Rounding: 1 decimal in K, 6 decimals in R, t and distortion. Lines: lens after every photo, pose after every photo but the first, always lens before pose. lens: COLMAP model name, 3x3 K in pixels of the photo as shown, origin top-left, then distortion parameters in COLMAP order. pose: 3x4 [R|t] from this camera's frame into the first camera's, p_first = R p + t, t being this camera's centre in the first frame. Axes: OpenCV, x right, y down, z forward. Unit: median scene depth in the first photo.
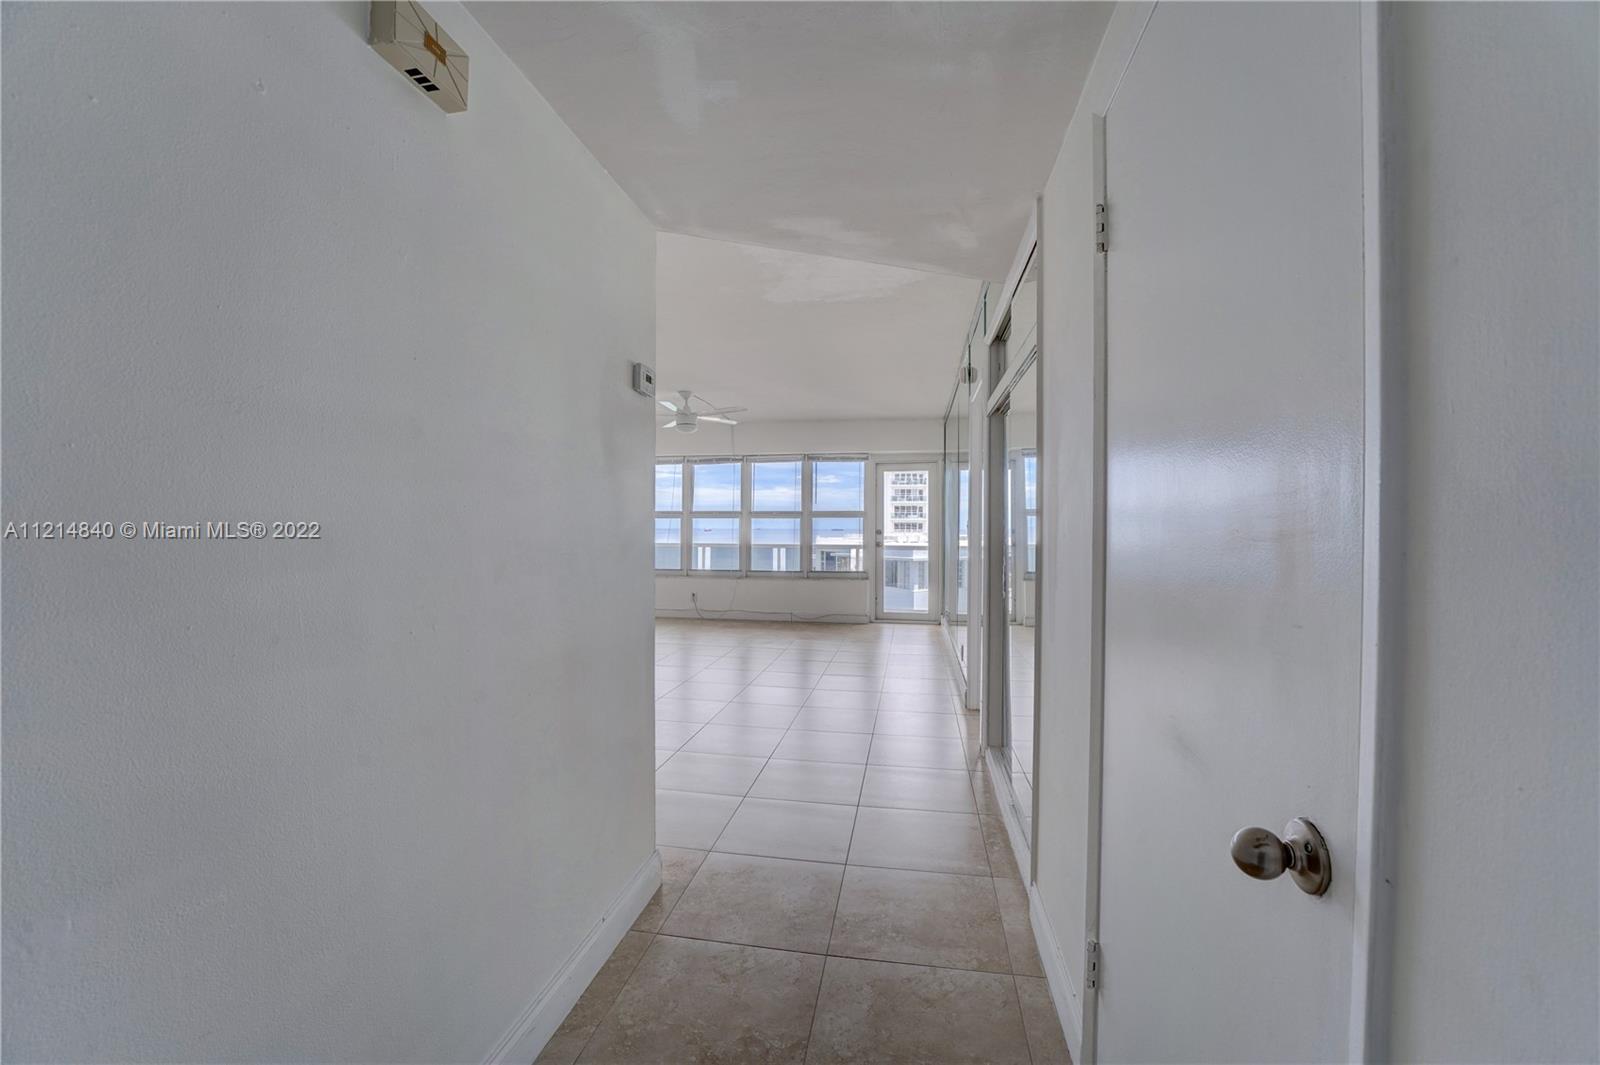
lens RADIAL K [[649.4, 0, 798.4], [0, 649.4, 530.3], [0, 0, 1]] dist [-0.026998, 0.004667]
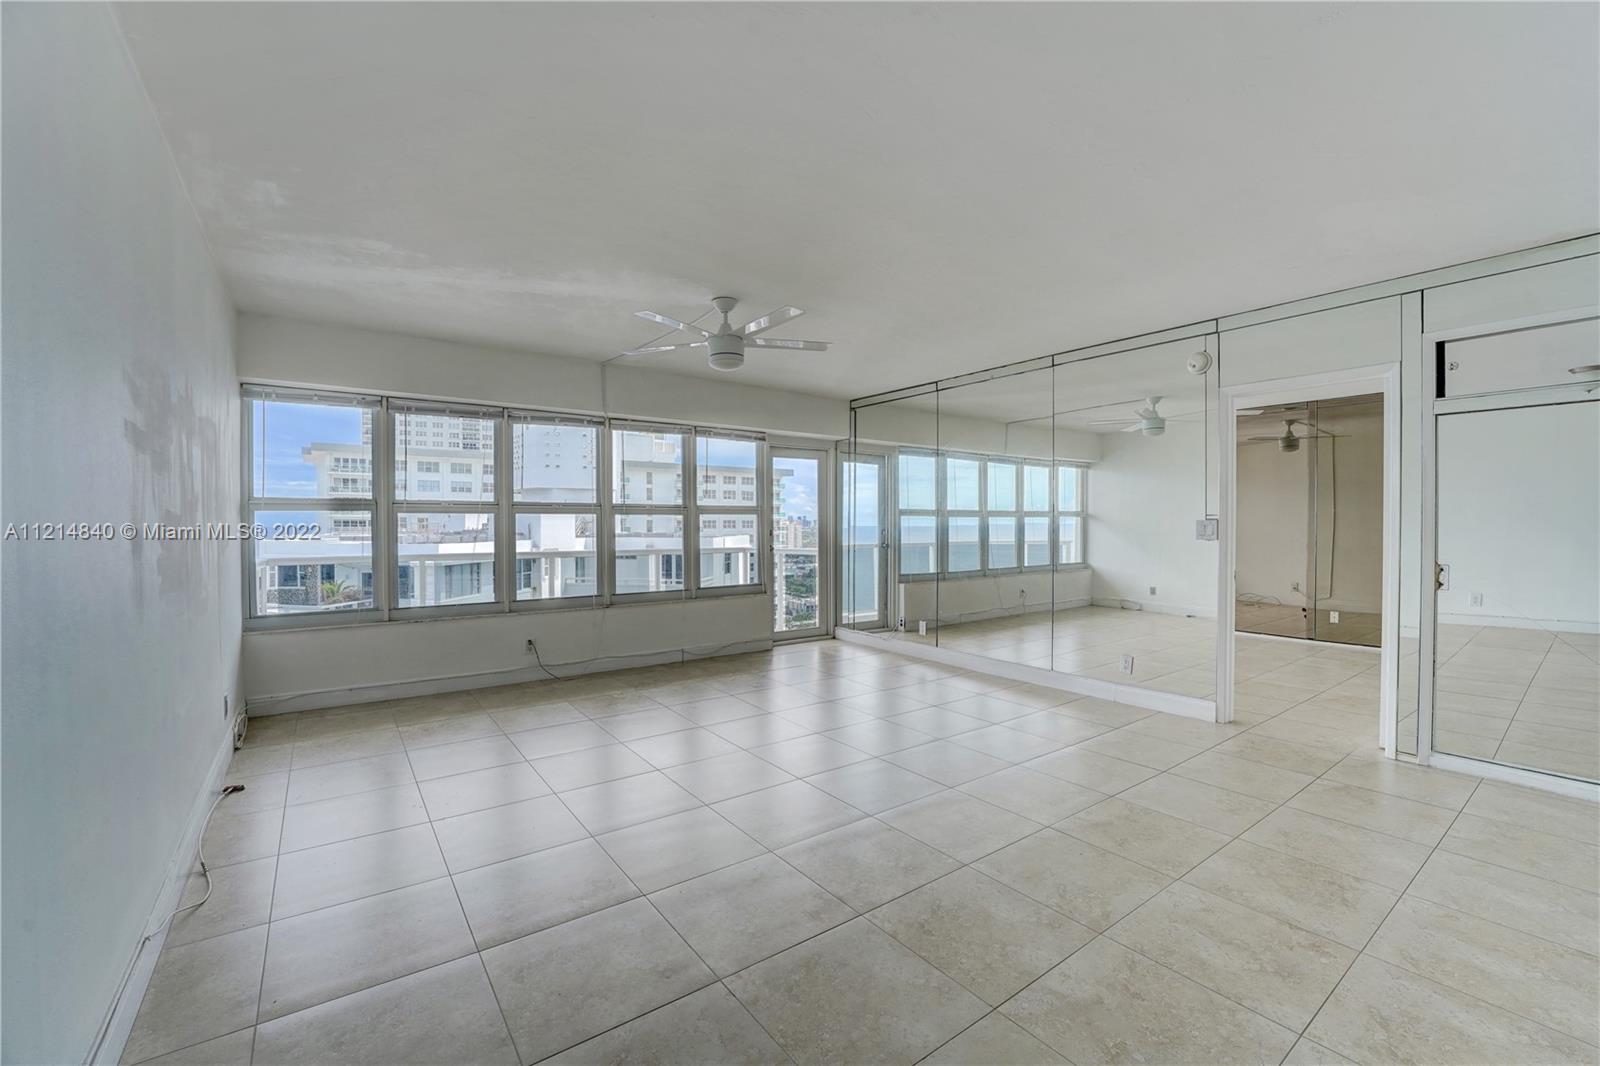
lens RADIAL K [[649.4, 0, 798.4], [0, 649.4, 530.8], [0, 0, 1]] dist [-0.026998, 0.004667]
pose [[0.689023, -0.011392, 0.724650, -0.425495], [0.006836, 0.999934, 0.009220, -0.006548], [-0.724707, -0.001399, 0.689055, 0.421645]]
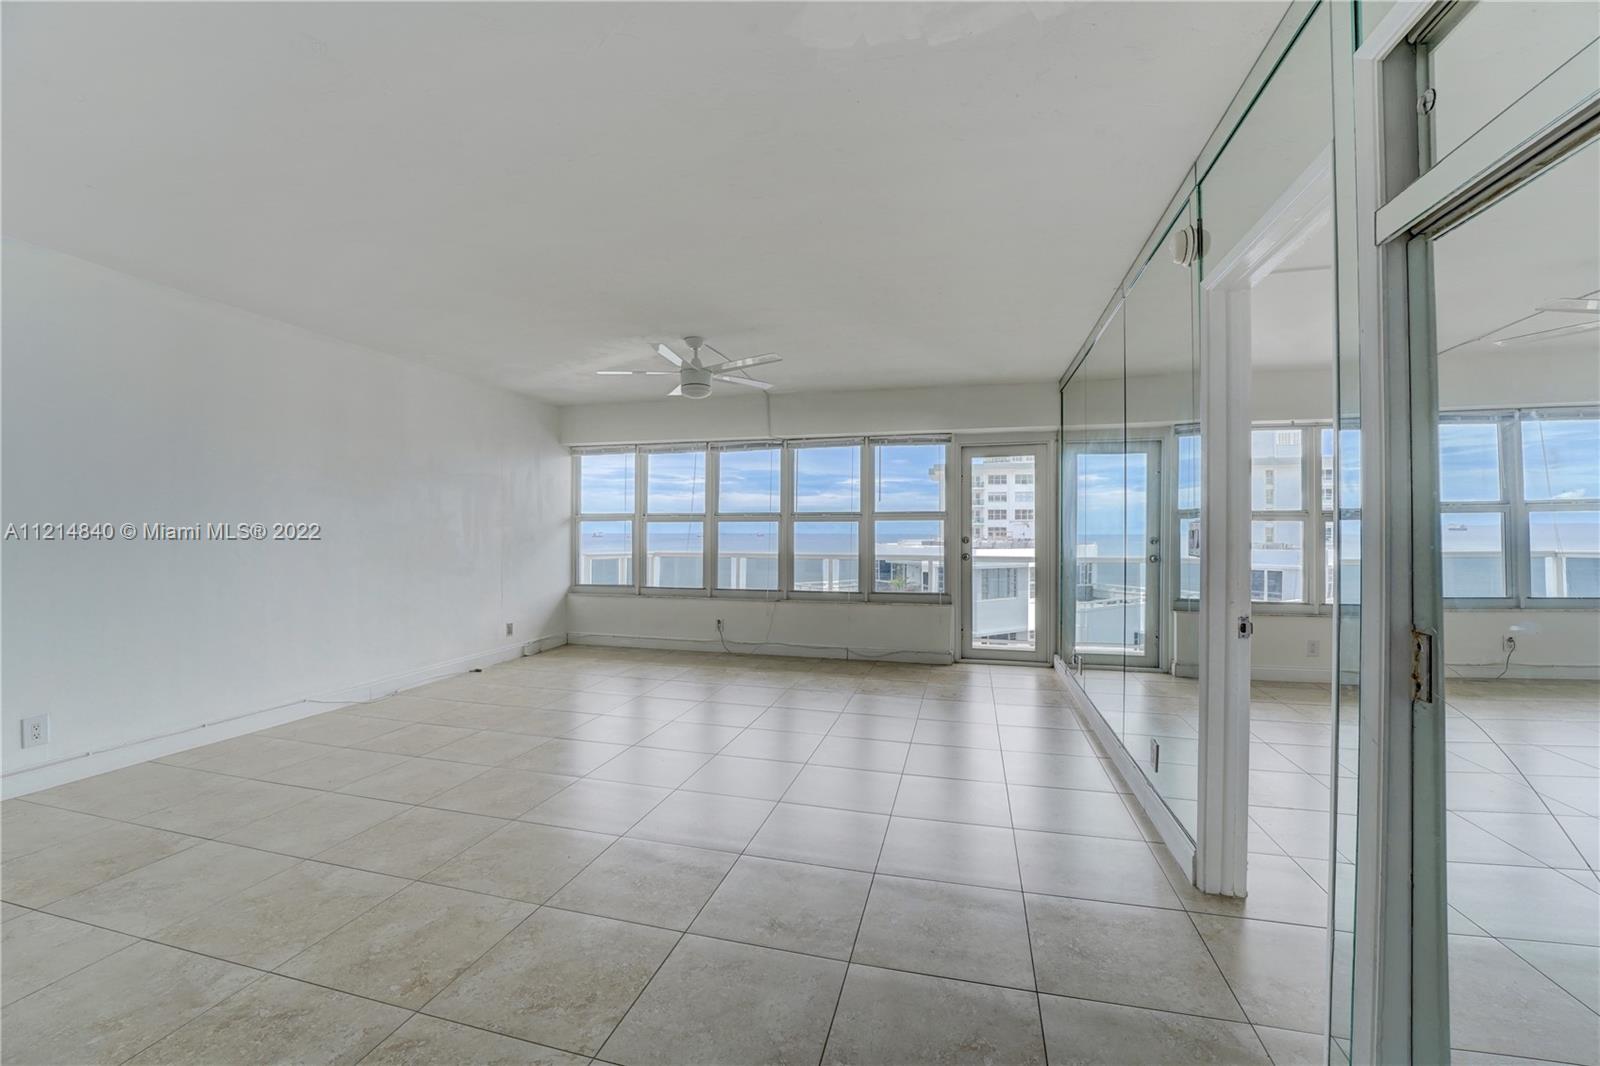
lens RADIAL K [[649.4, 0, 798.4], [0, 649.4, 530.8], [0, 0, 1]] dist [-0.026998, 0.004667]
pose [[0.996802, -0.001426, -0.079903, -0.006738], [0.000877, 0.999976, -0.006900, -0.002480], [0.079911, 0.006808, 0.996779, 0.247781]]
